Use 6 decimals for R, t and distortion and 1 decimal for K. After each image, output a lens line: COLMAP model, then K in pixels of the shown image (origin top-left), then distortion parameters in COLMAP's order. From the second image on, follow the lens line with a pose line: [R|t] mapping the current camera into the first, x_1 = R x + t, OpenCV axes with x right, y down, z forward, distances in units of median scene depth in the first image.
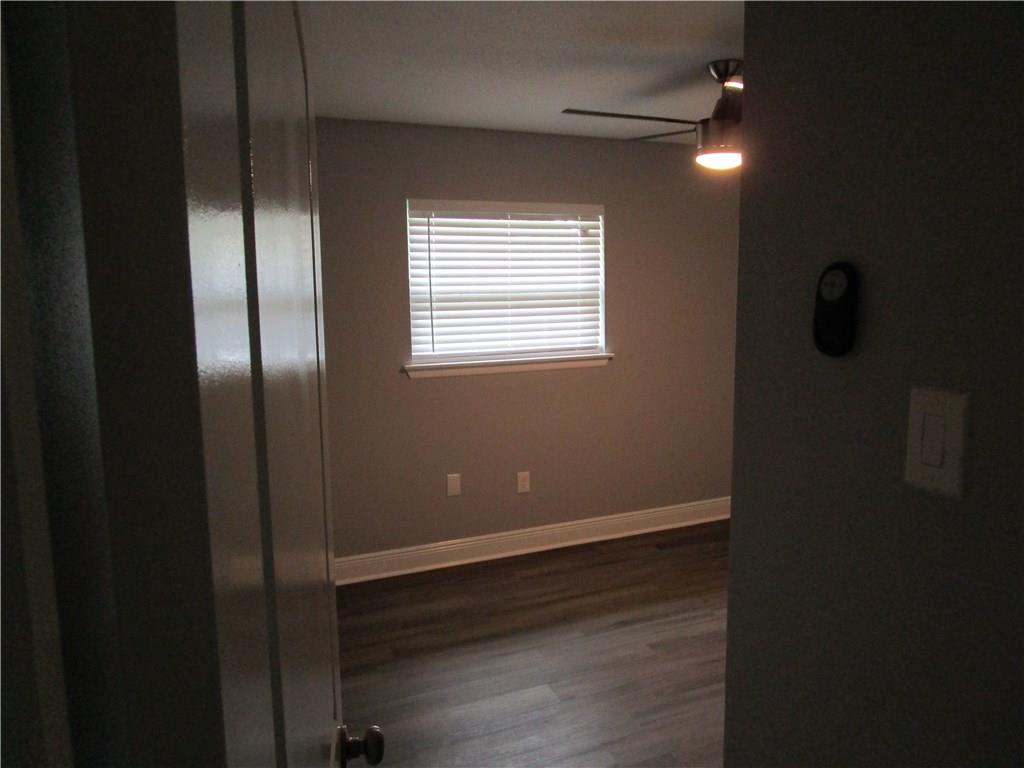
lens RADIAL K [[741.6, 0, 505.3], [0, 741.6, 384.5], [0, 0, 1]] dist [-0.025482, 0.007183]
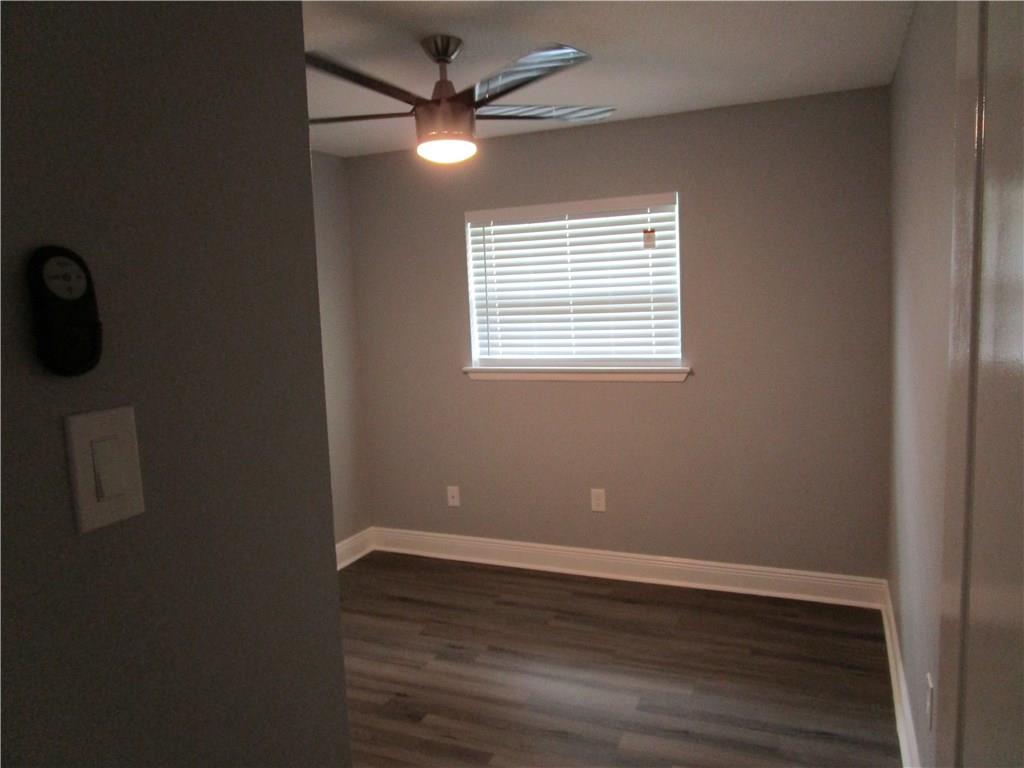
lens RADIAL K [[741.6, 0, 505.9], [0, 741.6, 384.6], [0, 0, 1]] dist [-0.025482, 0.007183]
pose [[0.685667, 0.075561, -0.723983, 0.636216], [-0.065154, 0.996976, 0.042347, -0.046499], [0.724993, 0.018134, 0.688517, 0.286410]]
